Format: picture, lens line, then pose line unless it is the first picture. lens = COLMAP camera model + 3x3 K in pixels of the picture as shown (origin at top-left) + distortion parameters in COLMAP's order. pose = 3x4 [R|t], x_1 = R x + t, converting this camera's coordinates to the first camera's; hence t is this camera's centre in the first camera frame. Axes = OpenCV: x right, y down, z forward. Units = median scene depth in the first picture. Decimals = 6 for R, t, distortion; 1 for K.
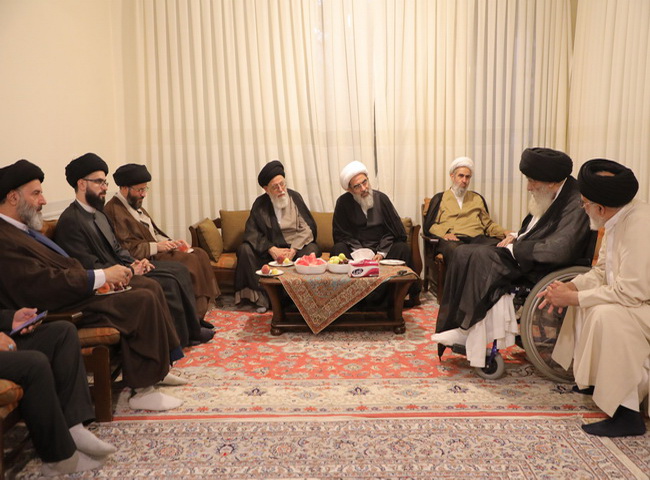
lens RADIAL K [[627.9, 0, 323.0], [0, 627.9, 235.5], [0, 0, 1]] dist [0.053640, 0.000000]
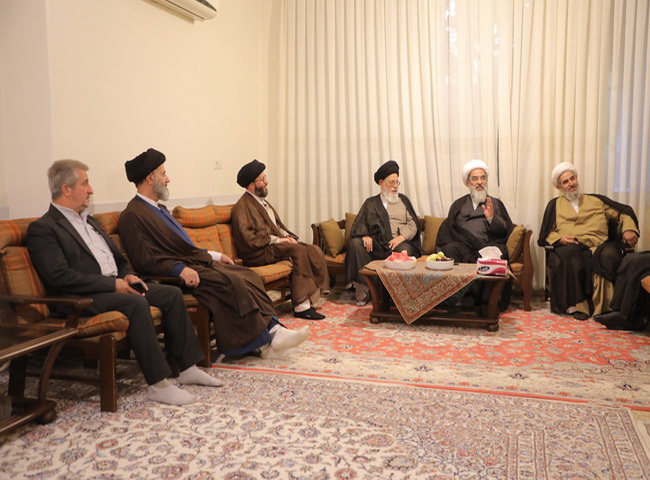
lens RADIAL K [[664.3, 0, 326.3], [0, 664.3, 236.9], [0, 0, 1]] dist [0.084132, 0.000000]
pose [[0.959121, 0.036918, -0.280577, 0.163823], [-0.046045, 0.998601, -0.026006, 0.042844], [0.279224, 0.037862, 0.959479, -0.132584]]
